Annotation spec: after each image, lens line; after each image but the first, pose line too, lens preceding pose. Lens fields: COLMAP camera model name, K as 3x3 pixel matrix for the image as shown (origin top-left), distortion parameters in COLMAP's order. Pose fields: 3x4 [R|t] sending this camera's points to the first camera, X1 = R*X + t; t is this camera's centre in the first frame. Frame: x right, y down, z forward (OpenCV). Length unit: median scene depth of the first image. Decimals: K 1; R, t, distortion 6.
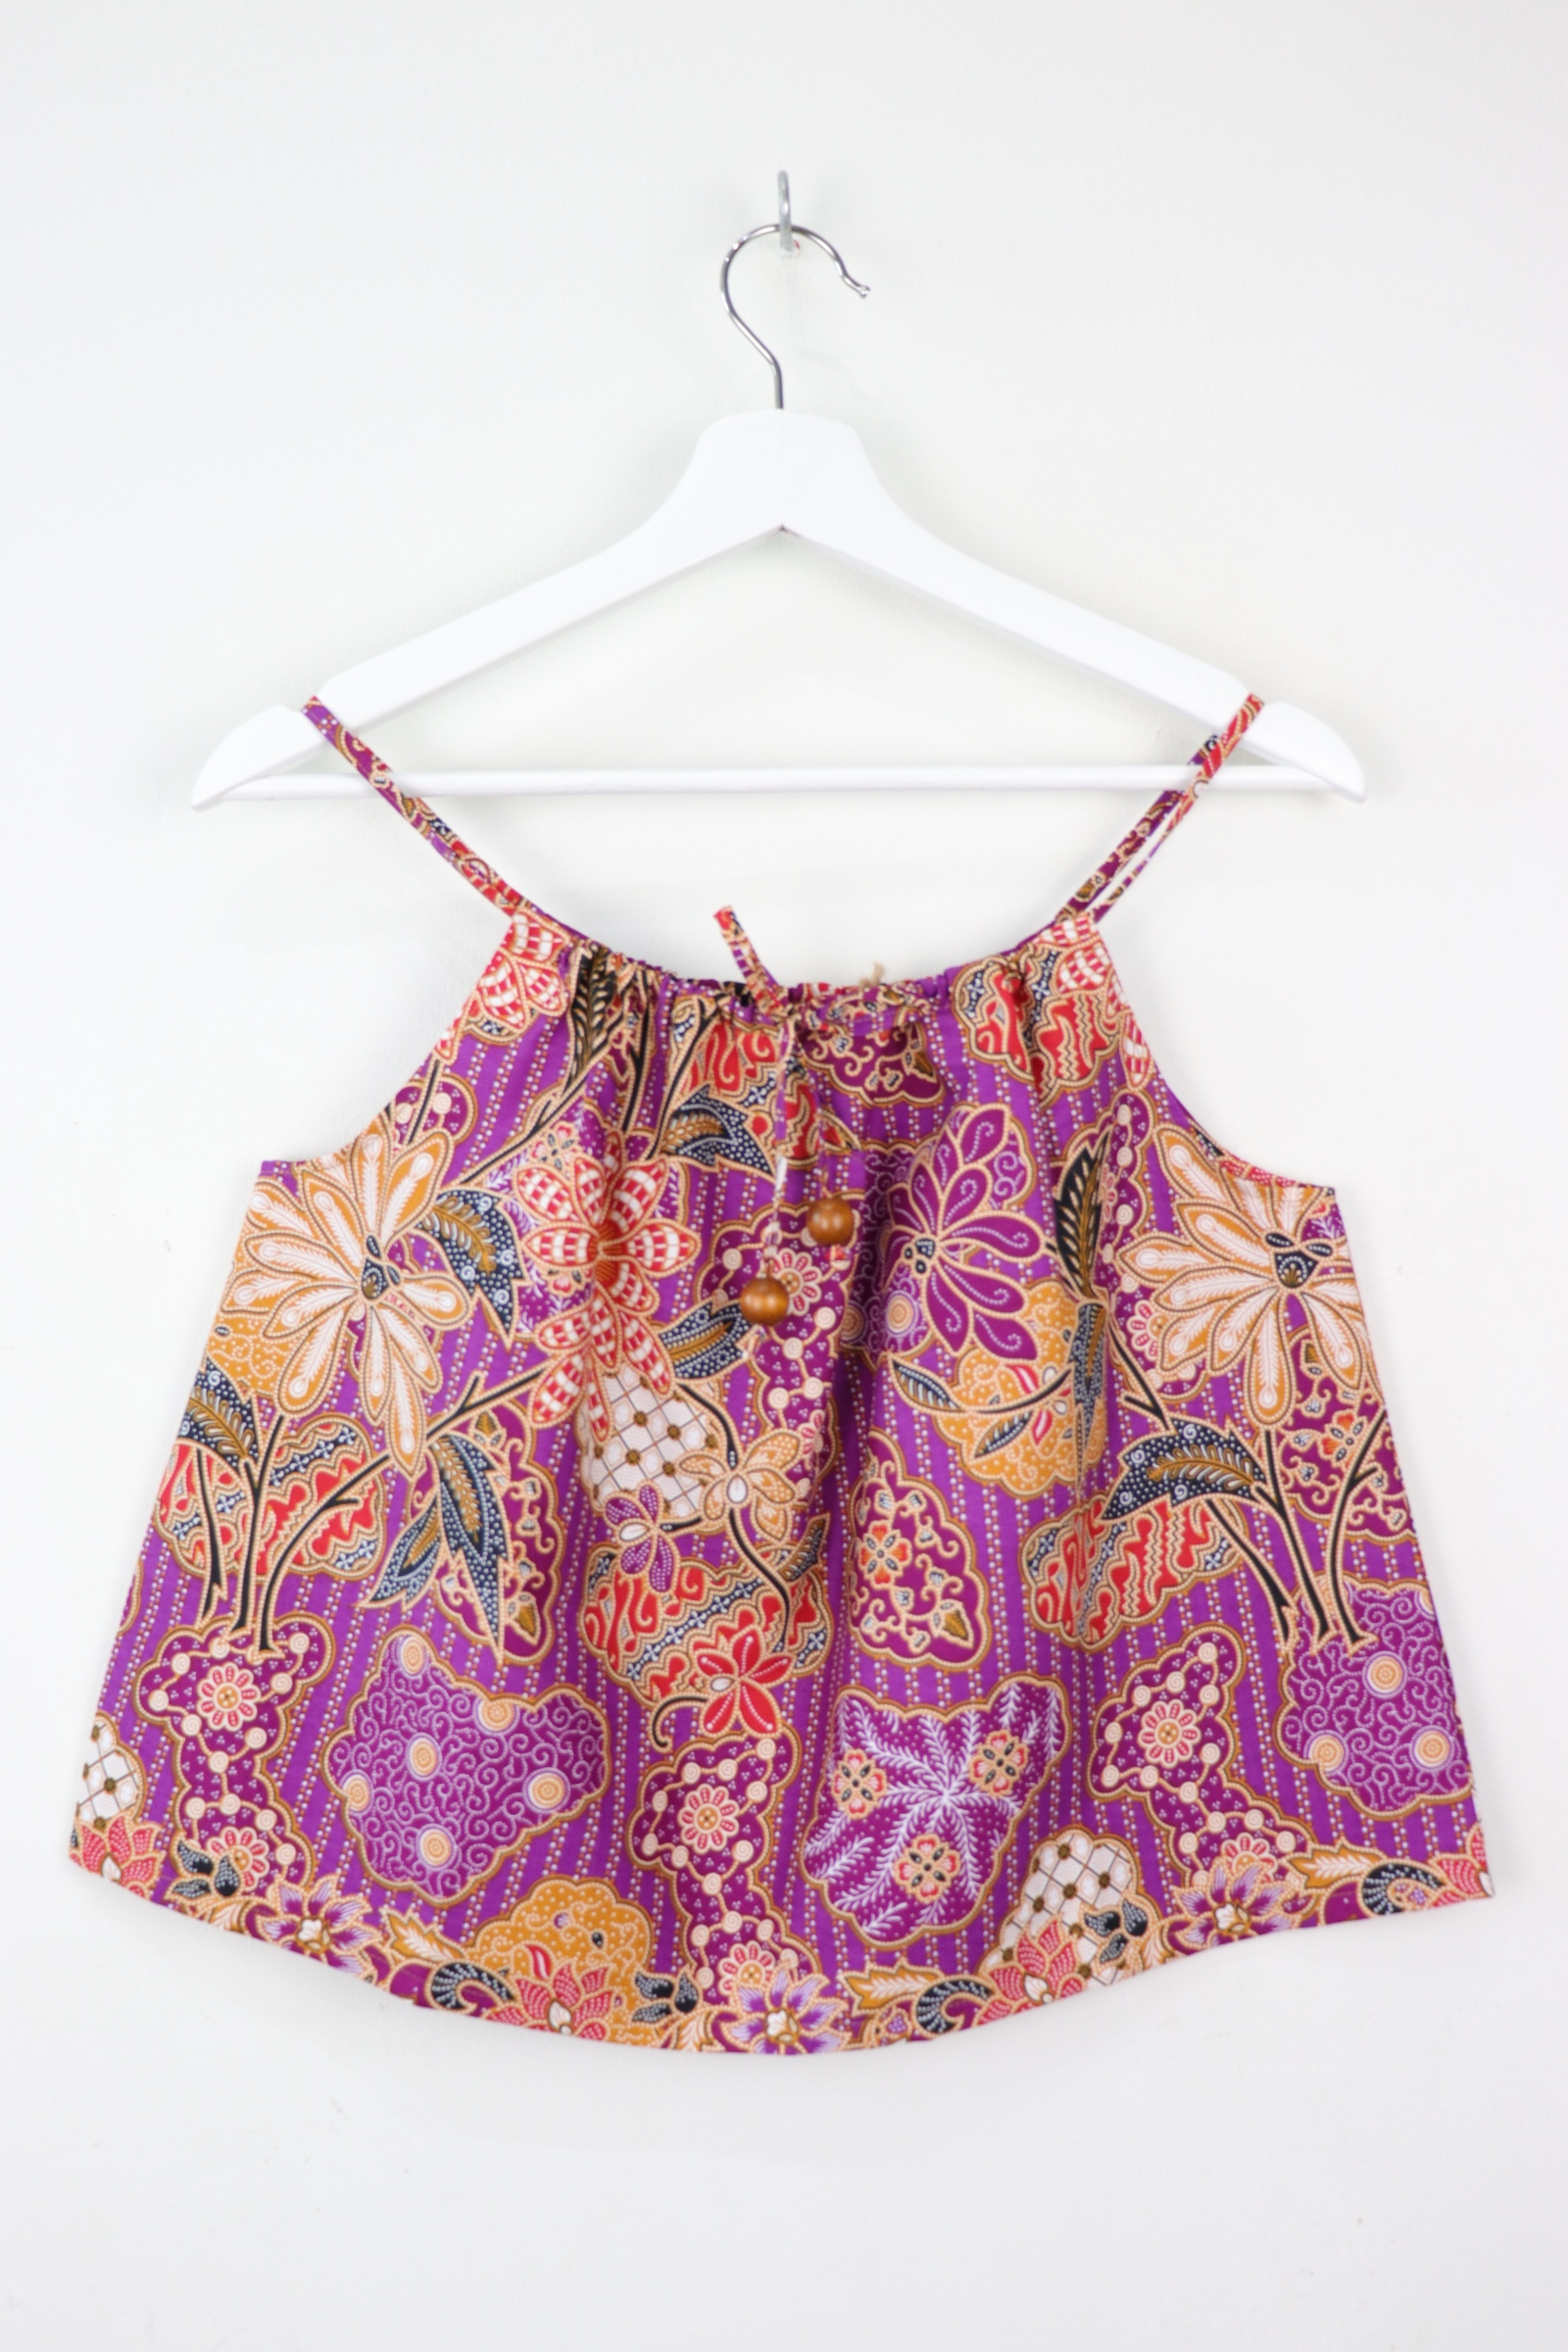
lens RADIAL K [[2306.2, 0, 738.9], [0, 2306.2, 1129.3], [0, 0, 1]] dist [-0.145227, 0.164291]
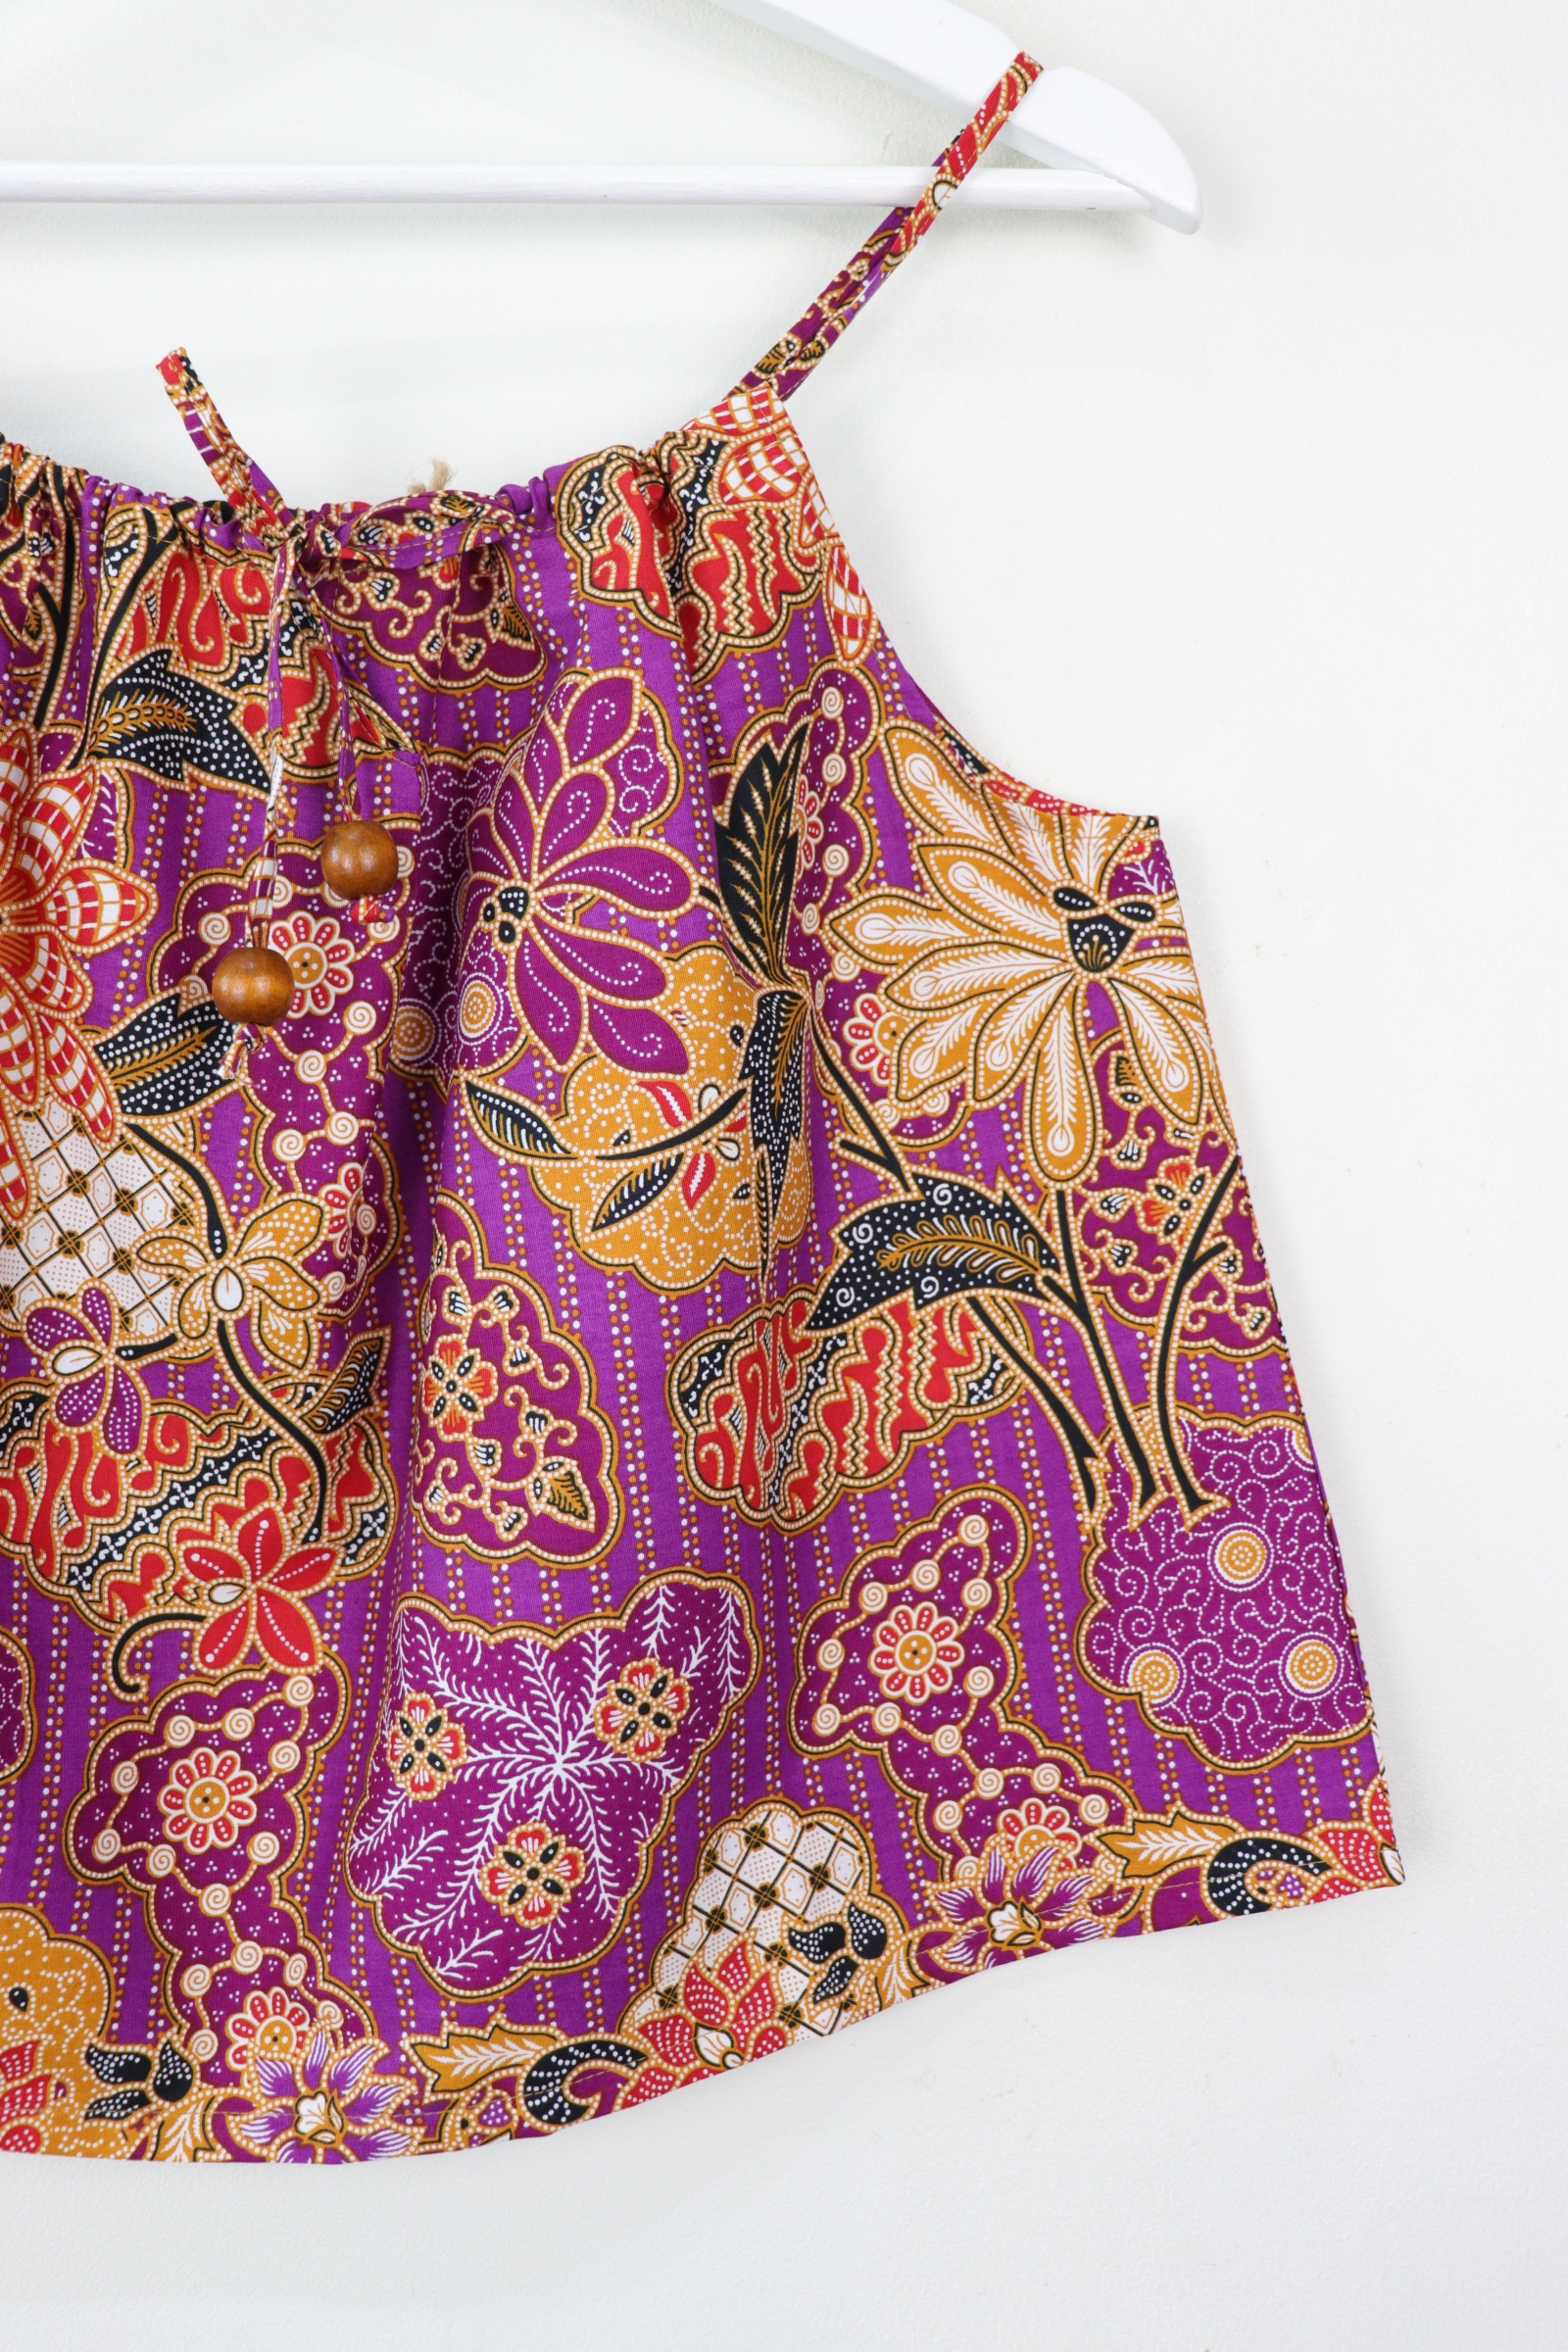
lens RADIAL K [[2306.2, 0, 738.9], [0, 2306.2, 1129.3], [0, 0, 1]] dist [-0.145227, 0.164291]
pose [[0.997596, -0.016953, 0.067193, 0.097936], [0.013281, 0.998413, 0.054731, 0.078982], [-0.068014, -0.053707, 0.996238, 0.359126]]
